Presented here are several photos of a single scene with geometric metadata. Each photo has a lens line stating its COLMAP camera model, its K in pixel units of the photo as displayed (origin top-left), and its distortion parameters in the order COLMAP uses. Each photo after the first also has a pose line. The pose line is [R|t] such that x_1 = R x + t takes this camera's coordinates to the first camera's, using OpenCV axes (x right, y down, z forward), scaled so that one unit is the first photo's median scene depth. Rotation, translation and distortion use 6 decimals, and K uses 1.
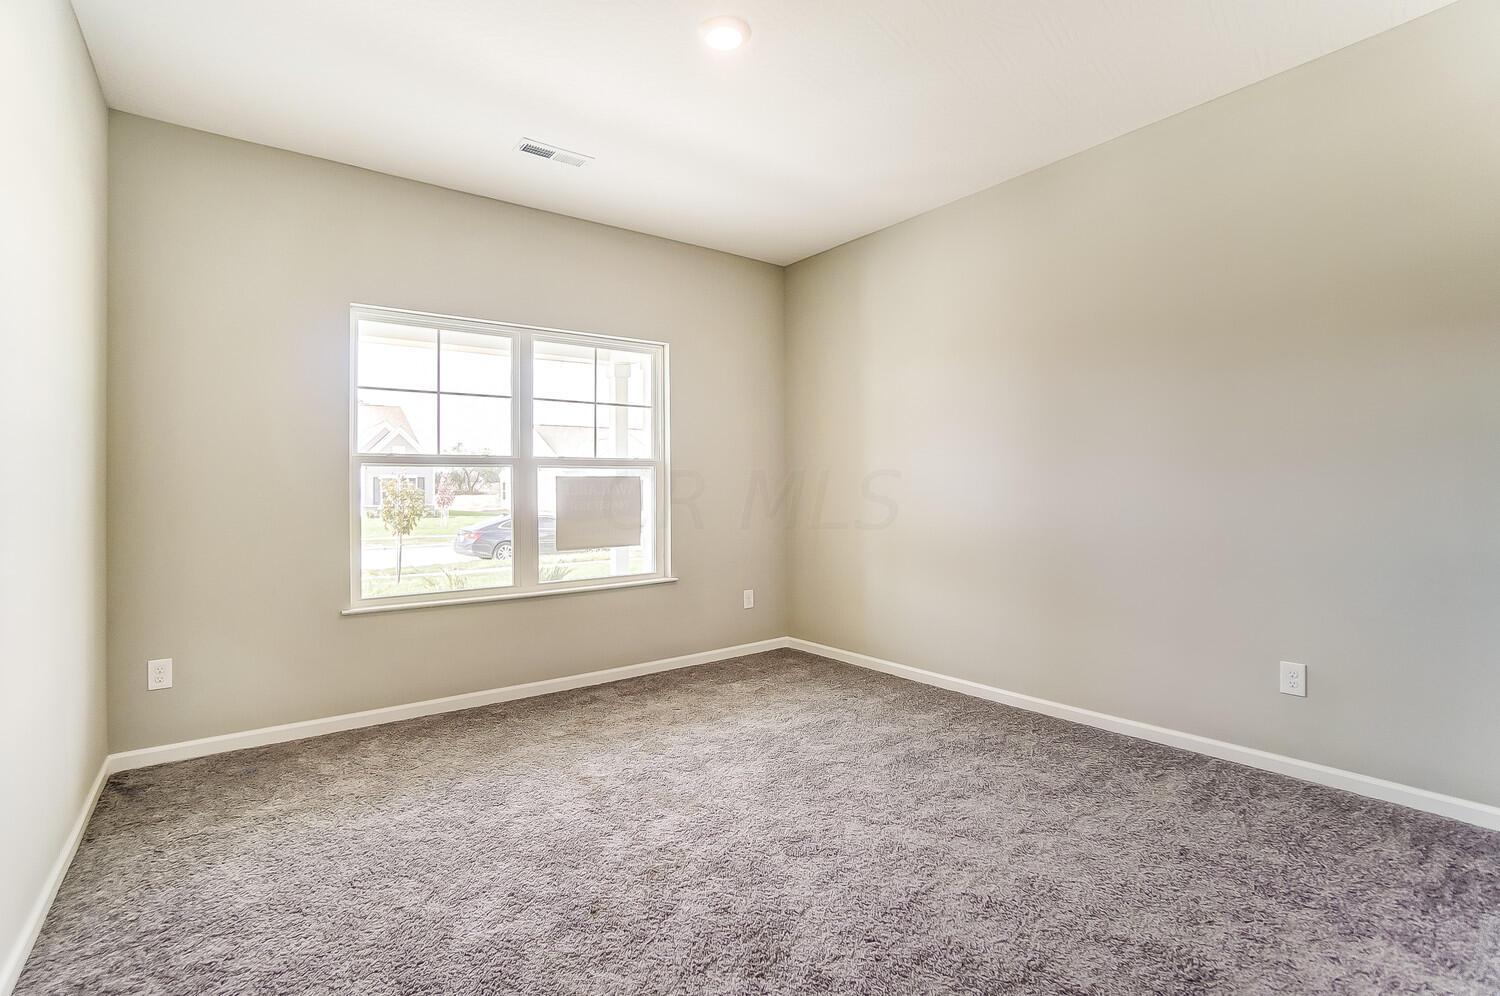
lens RADIAL K [[664.6, 0, 745.8], [0, 664.6, 490.1], [0, 0, 1]] dist [-0.030729, 0.000767]
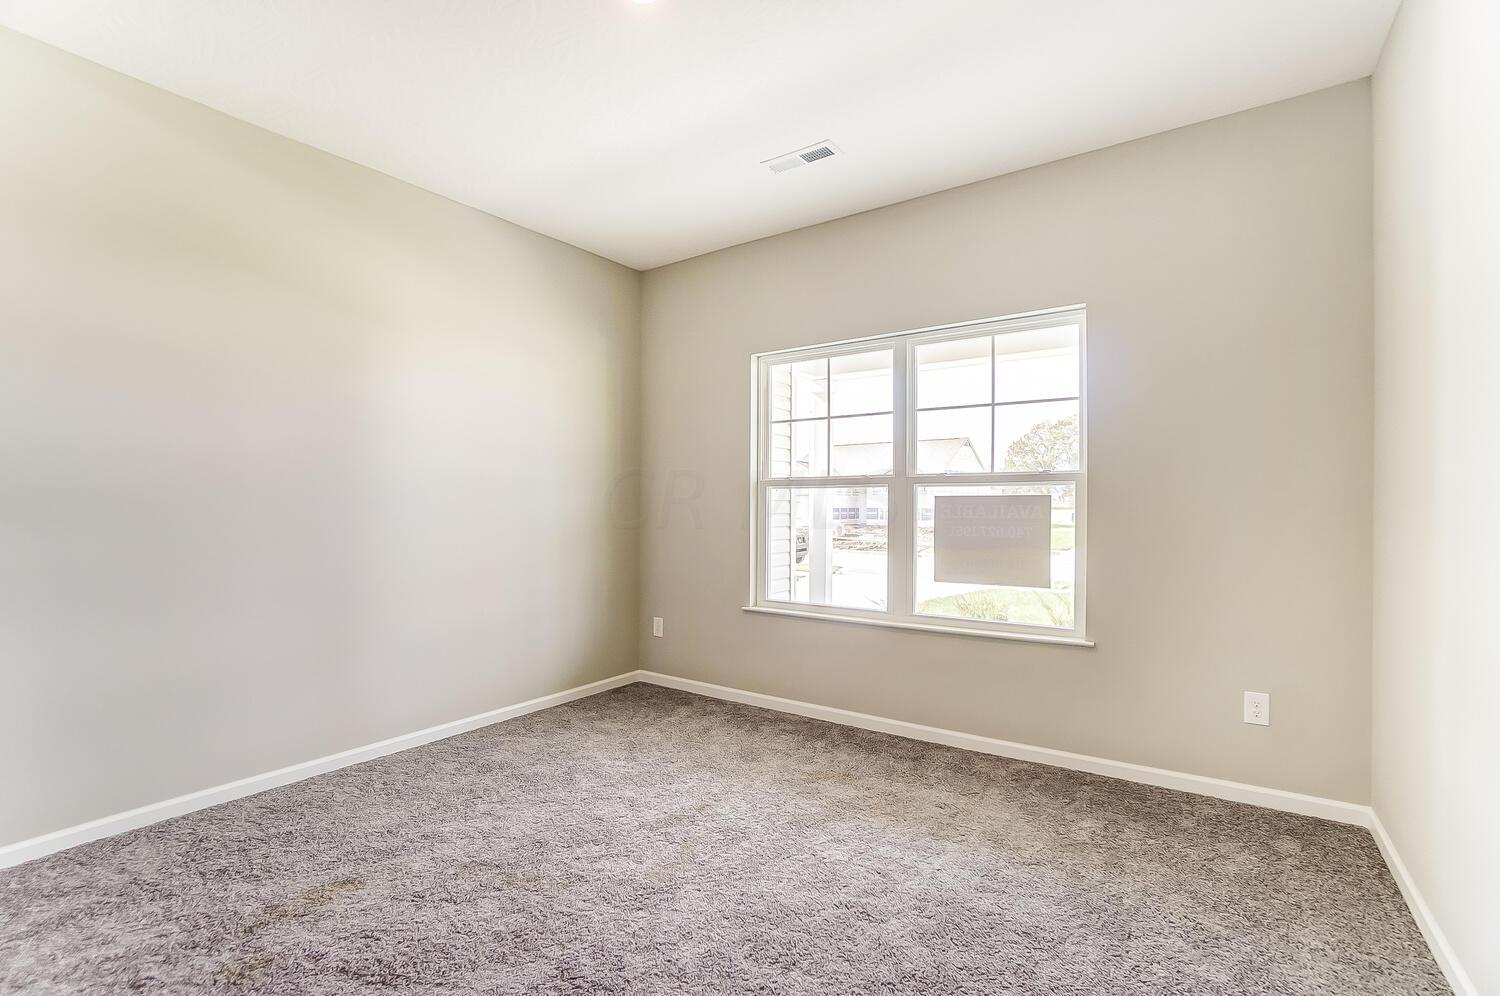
lens RADIAL K [[669.0, 0, 734.3], [0, 669.0, 510.7], [0, 0, 1]] dist [-0.063598, 0.023500]
pose [[0.327025, 0.019480, -0.944815, 0.468667], [-0.011558, 0.999795, 0.016613, -0.013449], [0.944945, 0.005487, 0.327183, 0.479515]]
